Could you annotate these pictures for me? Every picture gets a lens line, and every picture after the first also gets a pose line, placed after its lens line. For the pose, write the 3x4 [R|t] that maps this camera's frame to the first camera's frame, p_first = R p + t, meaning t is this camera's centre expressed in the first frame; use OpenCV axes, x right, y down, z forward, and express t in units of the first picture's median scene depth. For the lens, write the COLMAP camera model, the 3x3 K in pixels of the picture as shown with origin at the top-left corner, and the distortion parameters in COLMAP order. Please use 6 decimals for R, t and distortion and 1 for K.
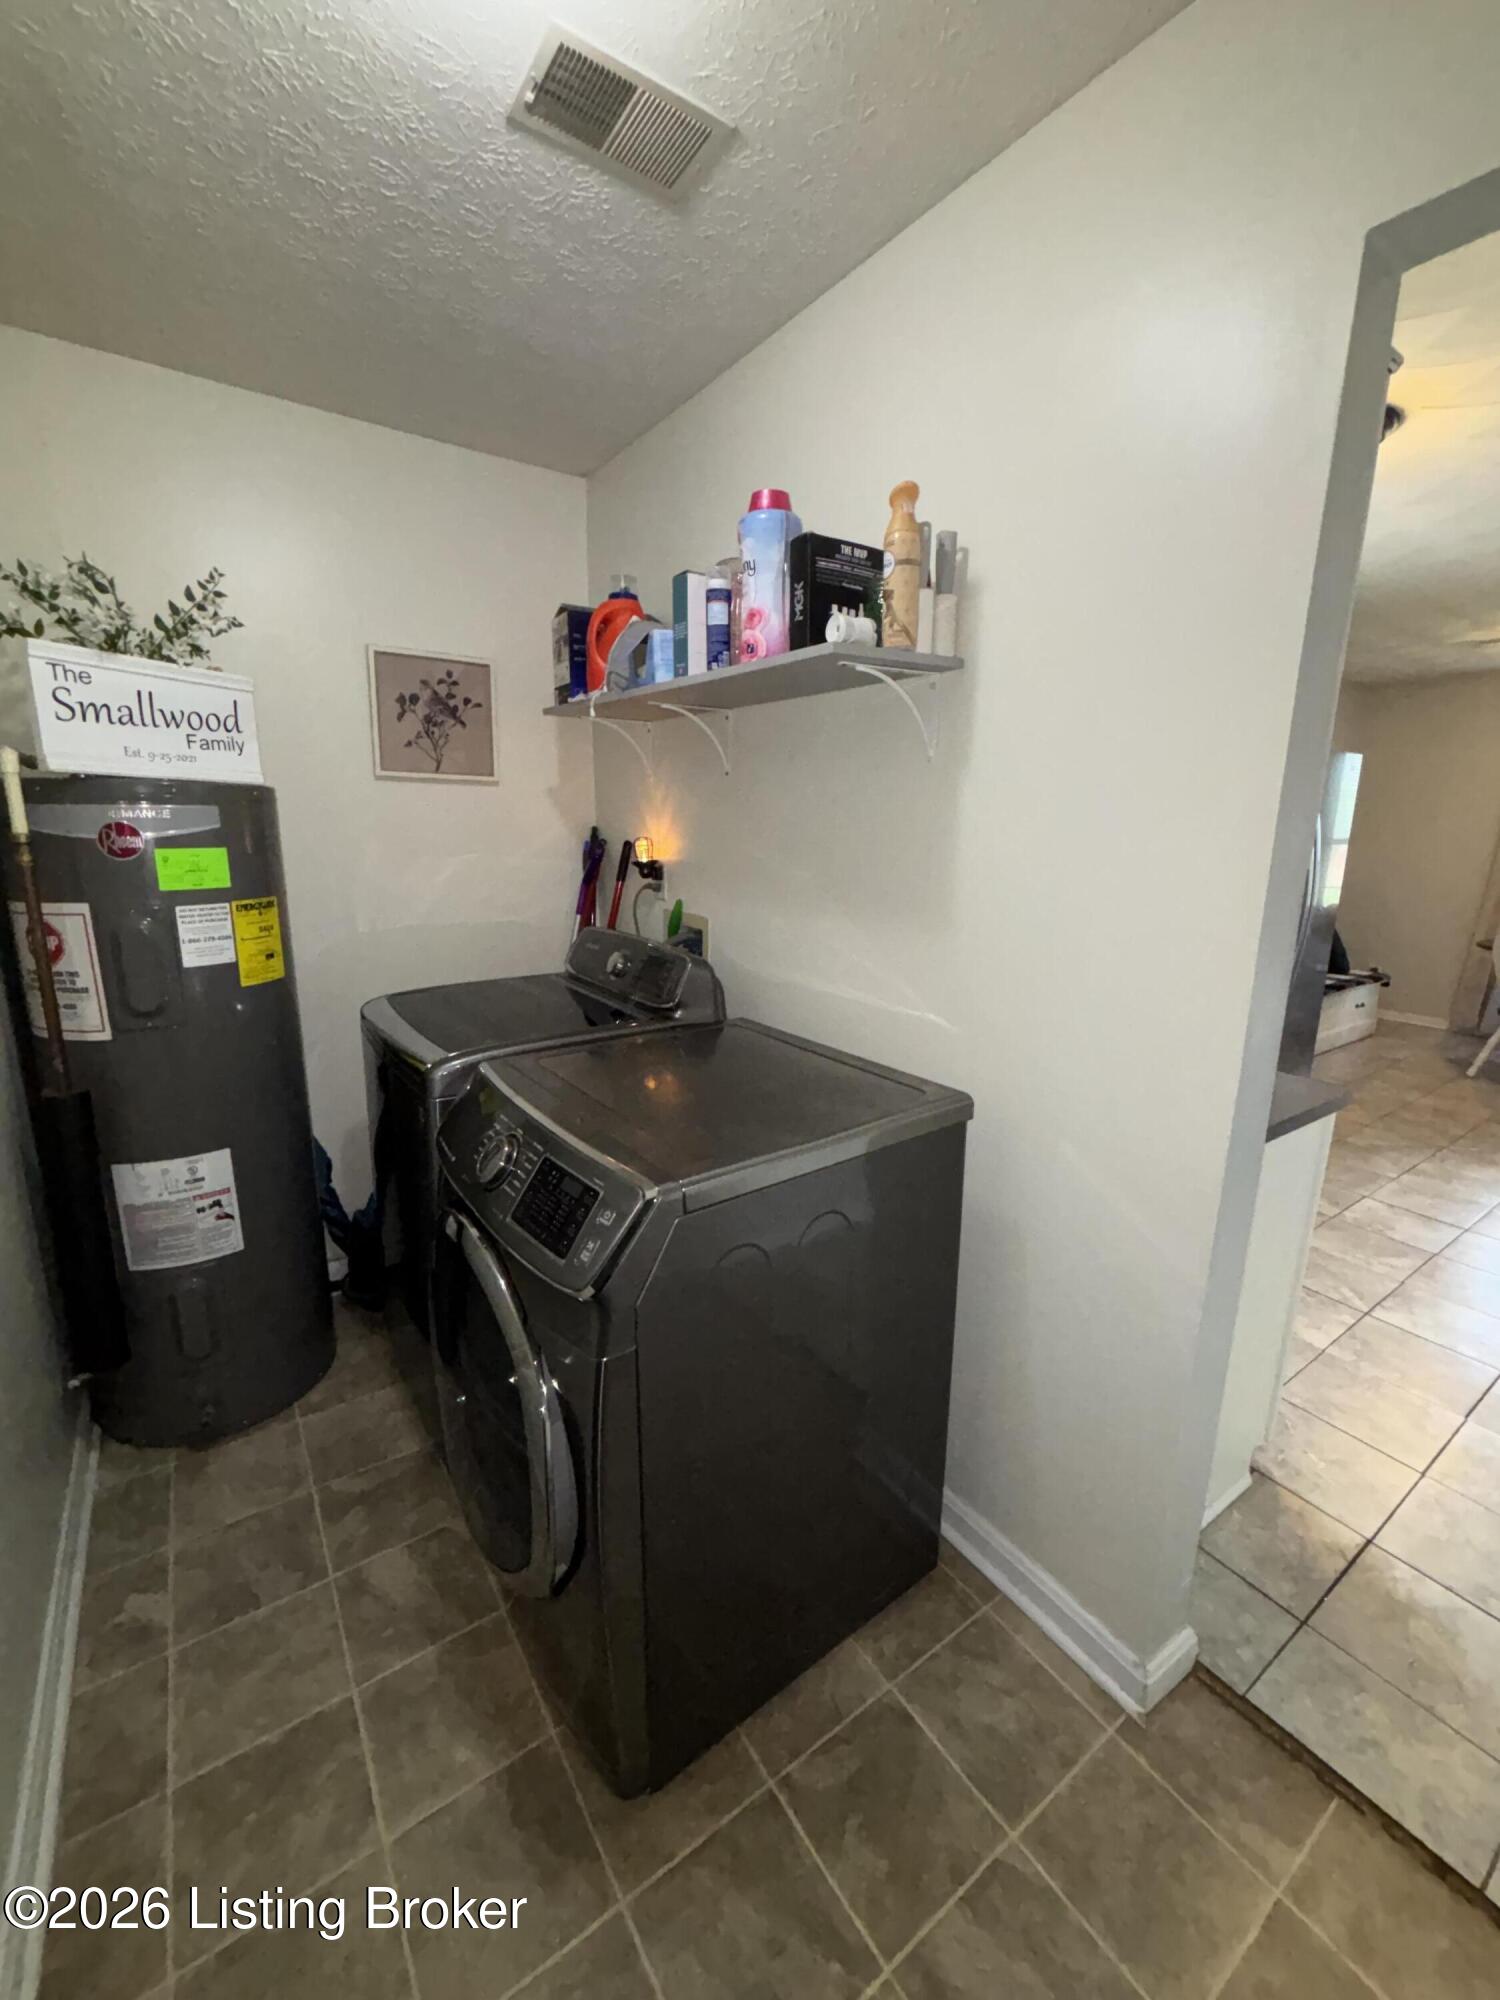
lens RADIAL K [[792.2, 0, 736.7], [0, 792.2, 998.5], [0, 0, 1]] dist [0.001330, 0.001277]
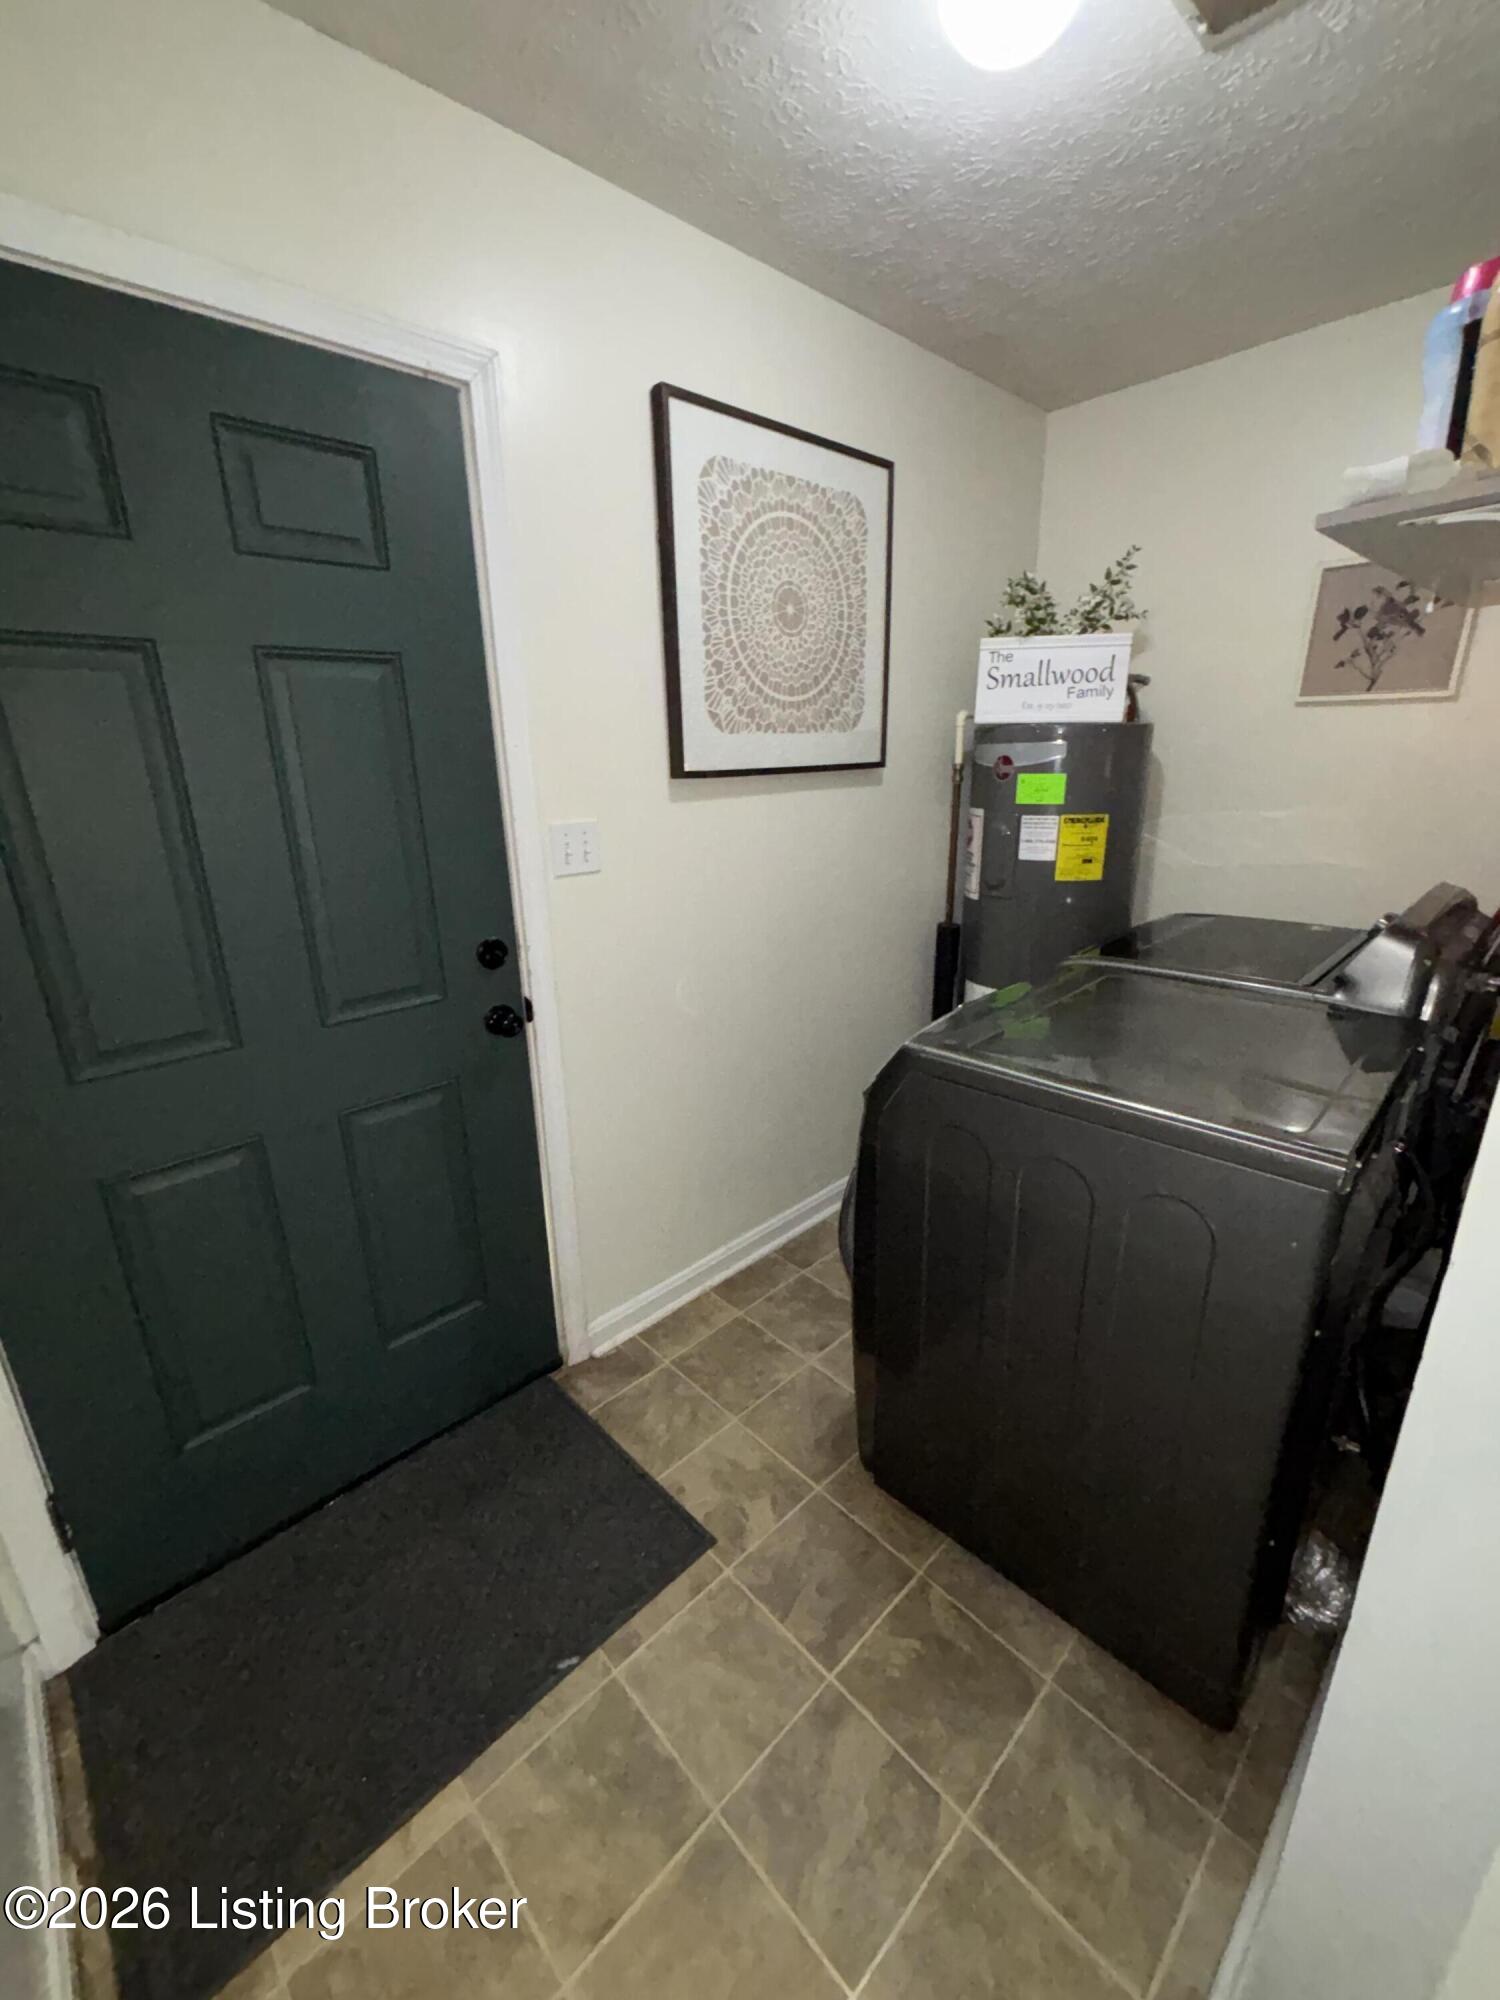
lens RADIAL K [[792.2, 0, 759.2], [0, 792.2, 1000.9], [0, 0, 1]] dist [0.001330, 0.001277]
pose [[0.176195, 0.277376, -0.944467, 0.656163], [-0.202661, 0.949145, 0.240942, -0.046612], [0.963267, 0.148953, 0.223448, 0.278078]]
